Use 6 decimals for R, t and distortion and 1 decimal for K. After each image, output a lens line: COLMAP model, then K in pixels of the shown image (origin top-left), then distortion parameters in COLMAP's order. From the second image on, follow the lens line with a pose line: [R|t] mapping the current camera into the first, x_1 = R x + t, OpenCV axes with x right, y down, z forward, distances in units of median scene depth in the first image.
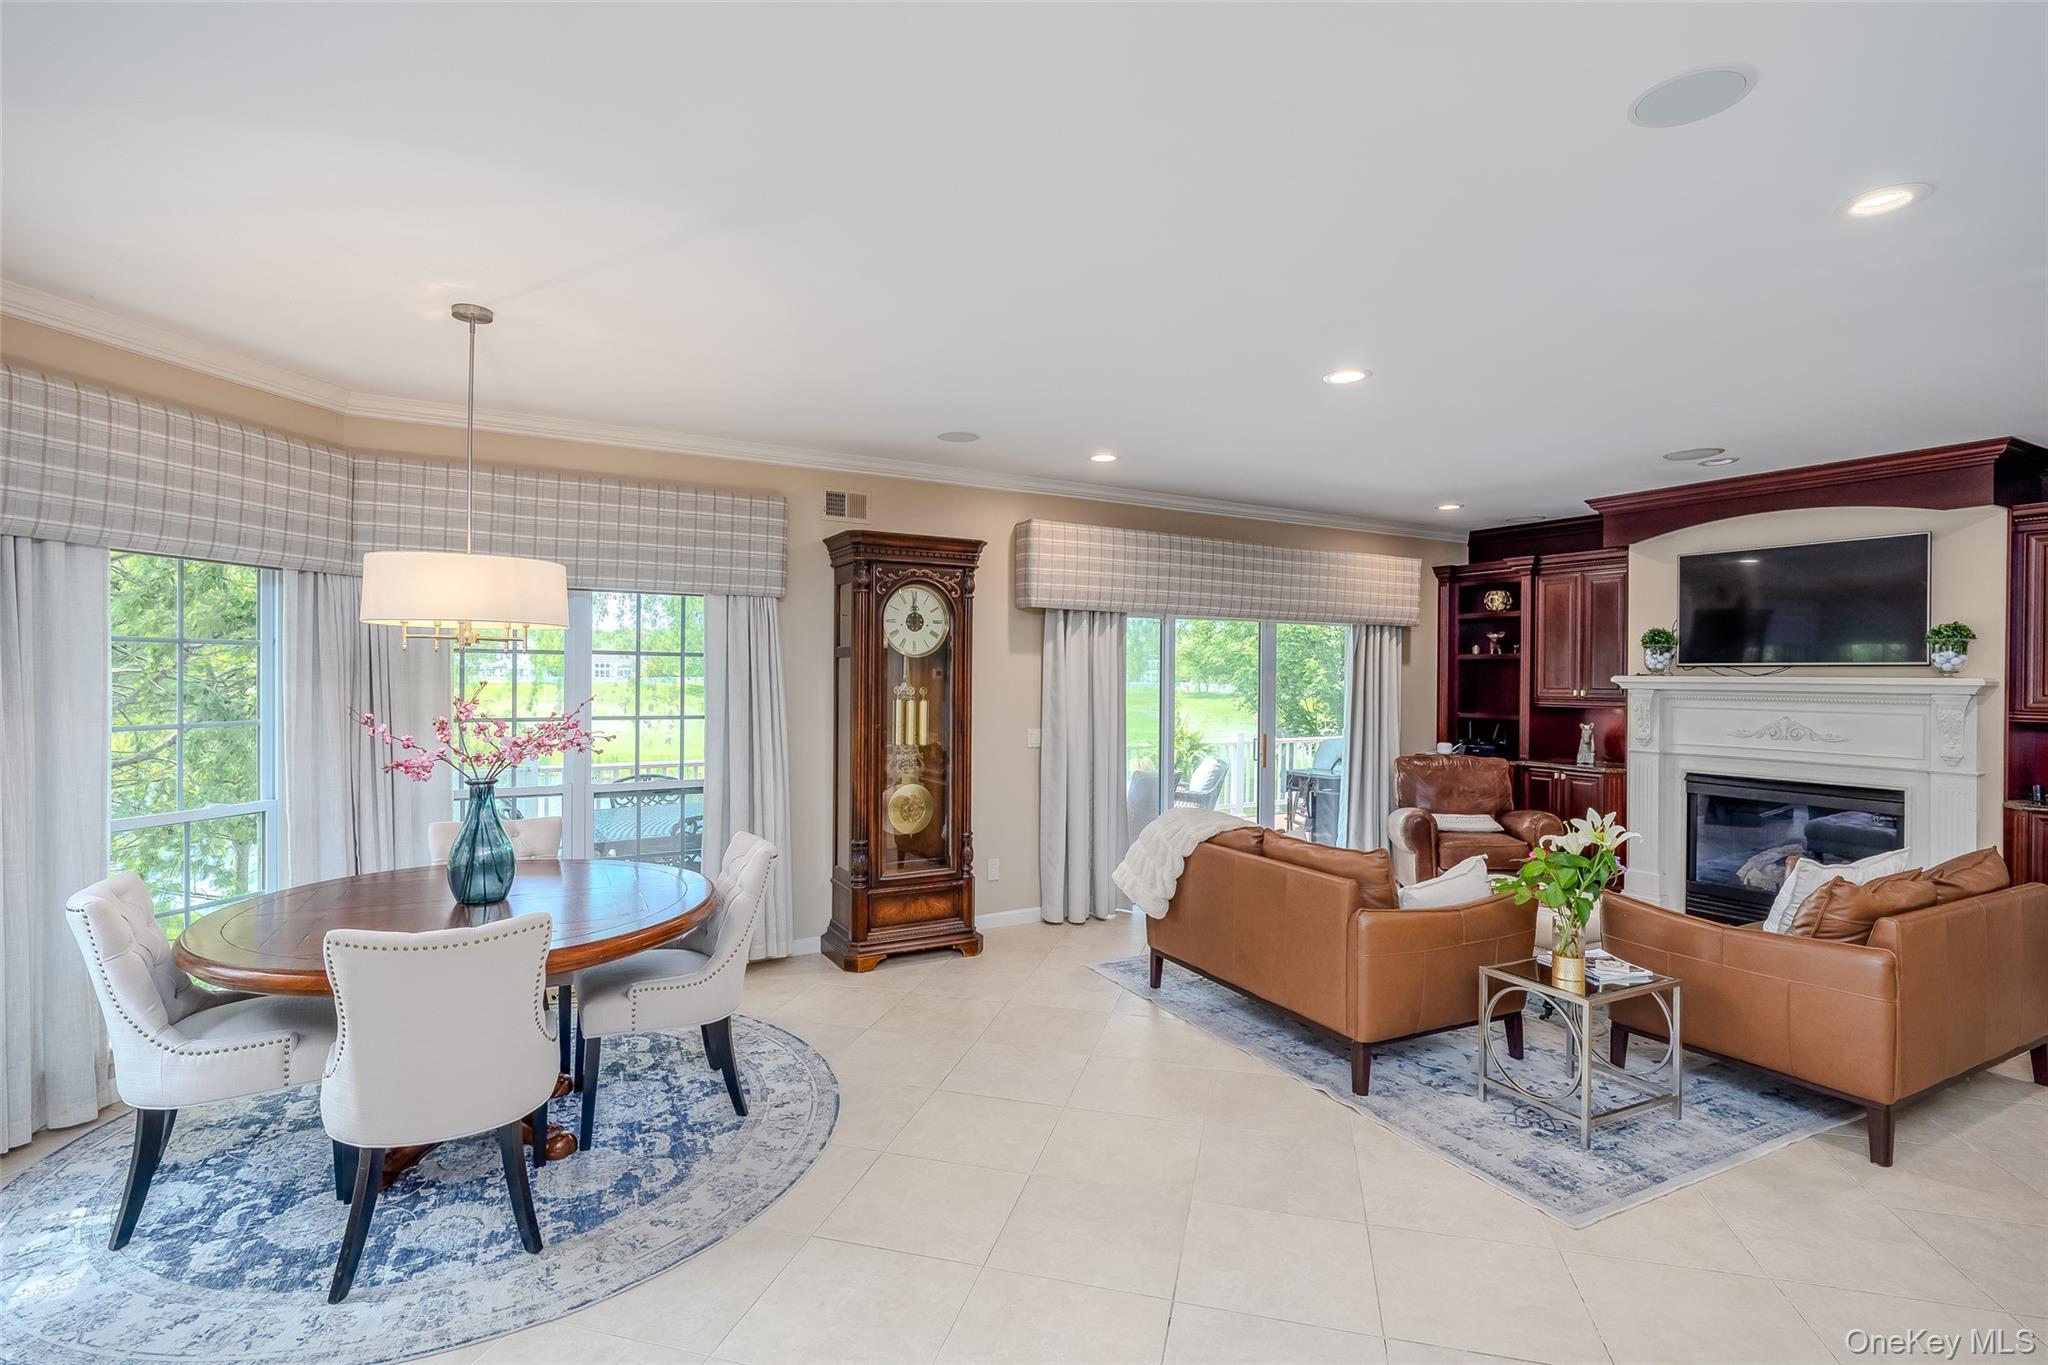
lens RADIAL K [[975.2, 0, 1028.7], [0, 975.2, 677.8], [0, 0, 1]] dist [-0.003157, -0.000510]
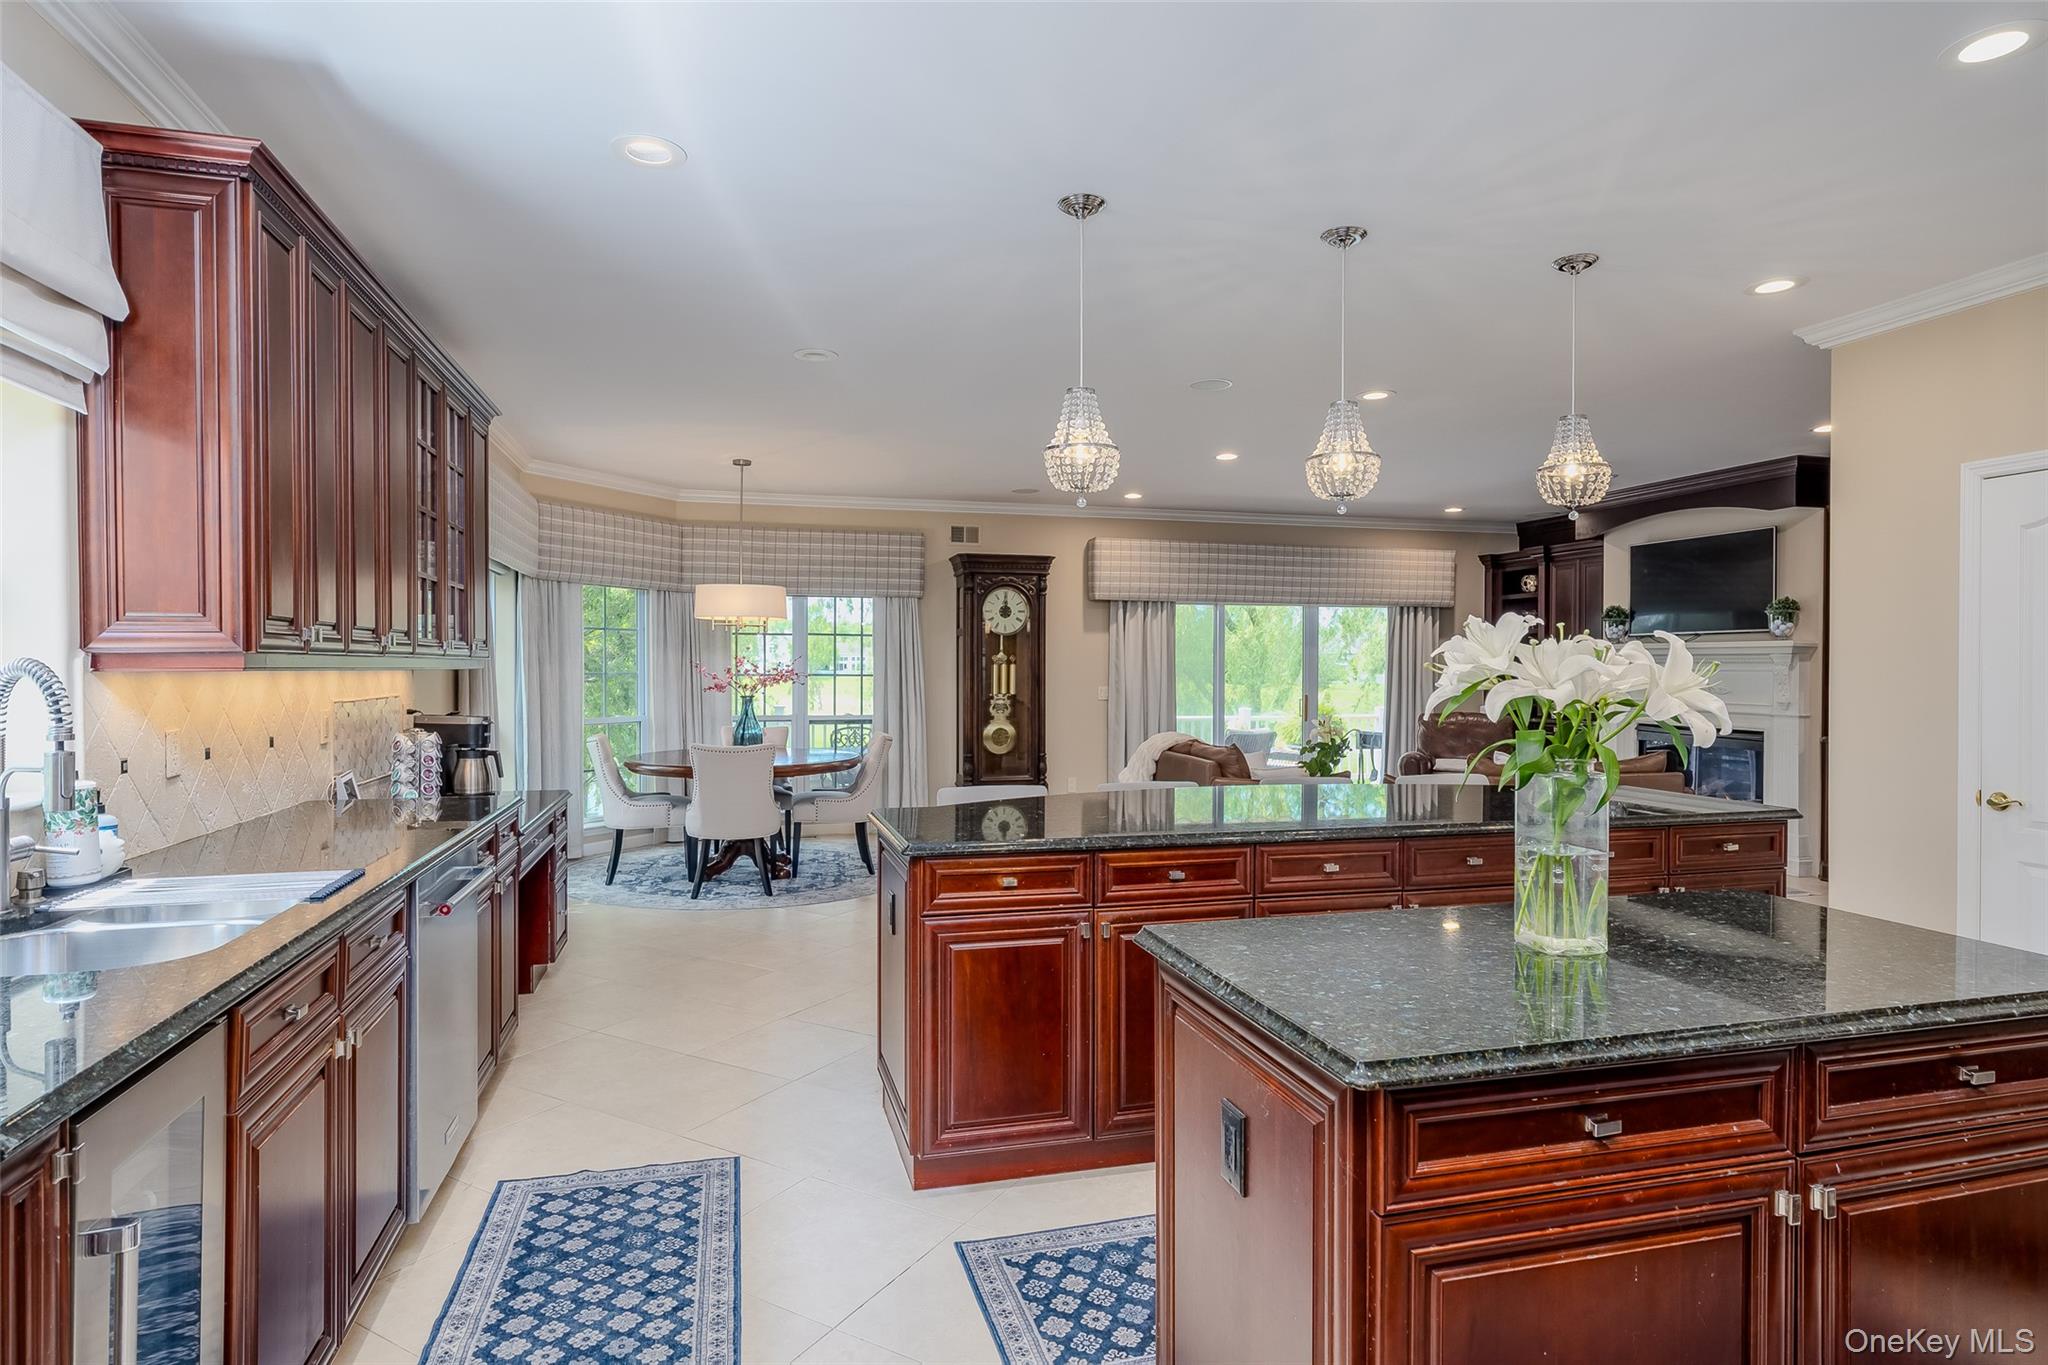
lens RADIAL K [[1109.9, 0, 1020.0], [0, 1109.9, 676.3], [0, 0, 1]] dist [0.002945, -0.000332]
pose [[0.964157, -0.002814, -0.265316, 0.354491], [0.003809, 0.999988, 0.003237, 0.036287], [0.265304, -0.004131, 0.964156, -0.637623]]
